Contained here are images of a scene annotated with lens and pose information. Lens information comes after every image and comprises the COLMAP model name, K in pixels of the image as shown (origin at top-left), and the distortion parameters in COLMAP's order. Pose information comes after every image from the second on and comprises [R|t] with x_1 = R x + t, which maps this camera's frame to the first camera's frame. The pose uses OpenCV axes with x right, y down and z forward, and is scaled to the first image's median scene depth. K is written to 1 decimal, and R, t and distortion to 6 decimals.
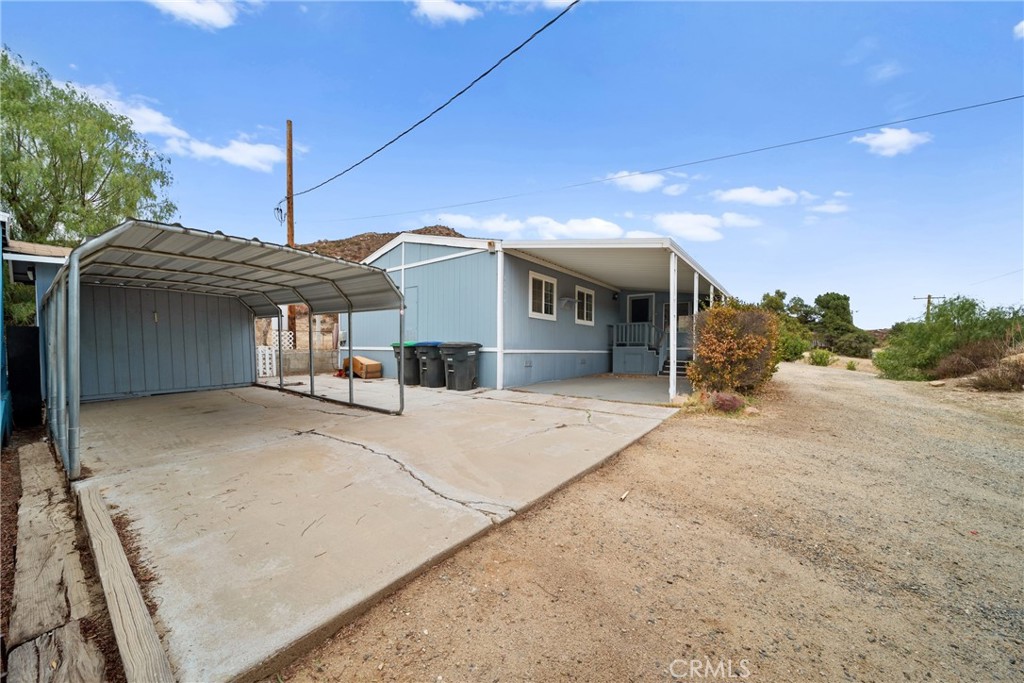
lens RADIAL K [[362.2, 0, 513.1], [0, 362.2, 352.3], [0, 0, 1]] dist [-0.000361, 0.000038]
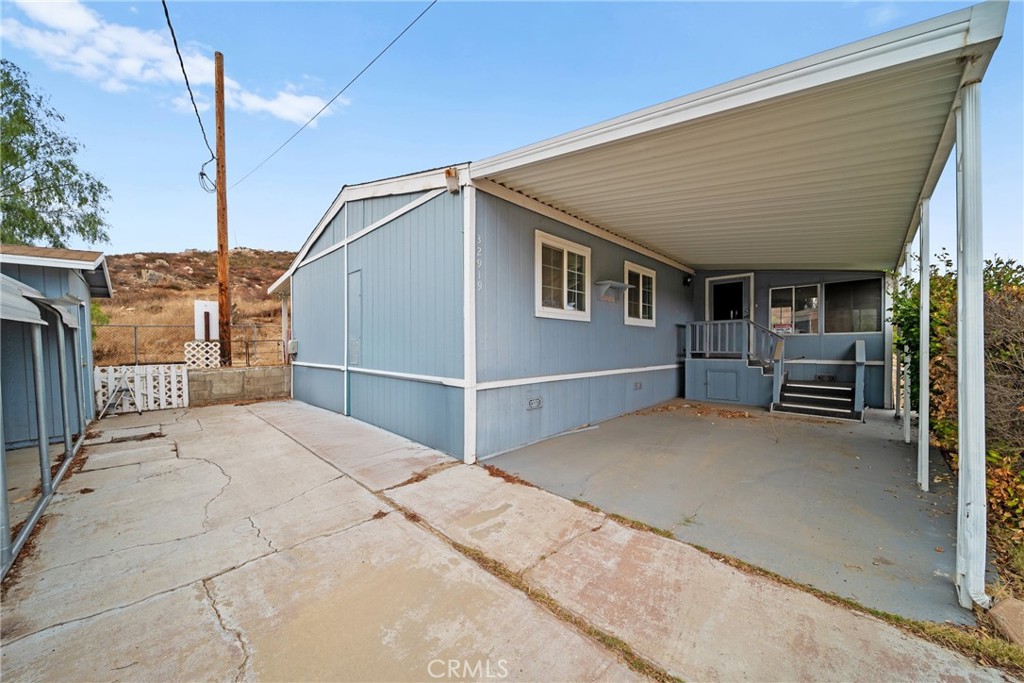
lens RADIAL K [[362.2, 0, 513.1], [0, 362.2, 352.3], [0, 0, 1]] dist [-0.000361, 0.000038]
pose [[0.991658, -0.007811, -0.128658, 0.071848], [0.008884, 0.999930, 0.007763, -0.043767], [0.128589, -0.008841, 0.991659, 0.418074]]
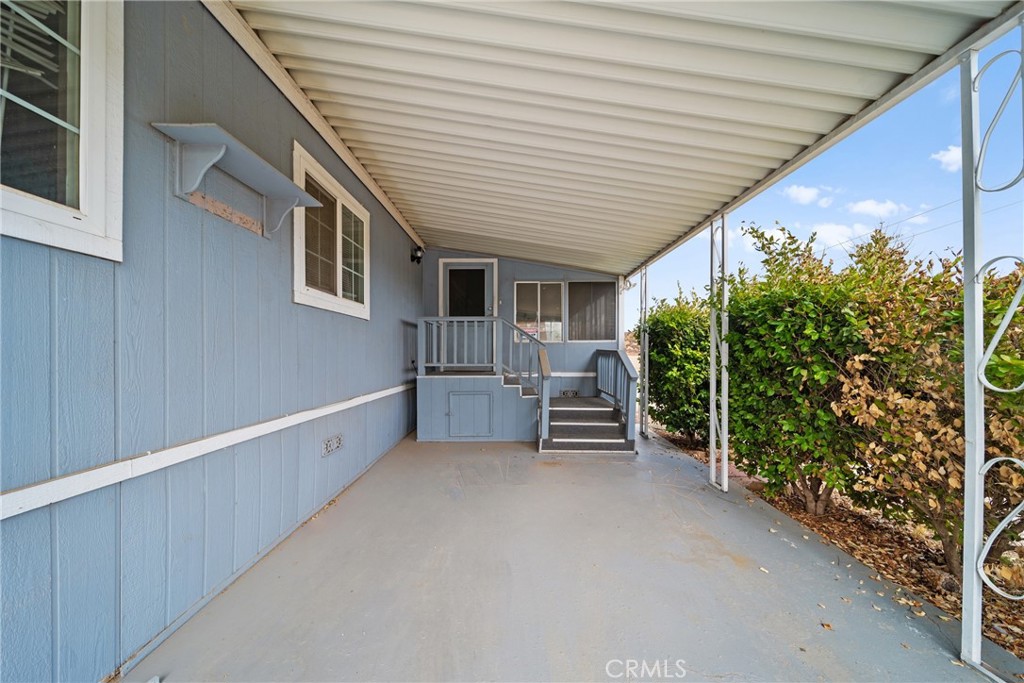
lens RADIAL K [[362.2, 0, 513.1], [0, 362.2, 352.3], [0, 0, 1]] dist [-0.000361, 0.000038]
pose [[0.802142, -0.005461, 0.597109, 0.159589], [0.012613, 0.999890, -0.007800, -0.047221], [-0.597000, 0.013788, 0.802122, 0.797651]]
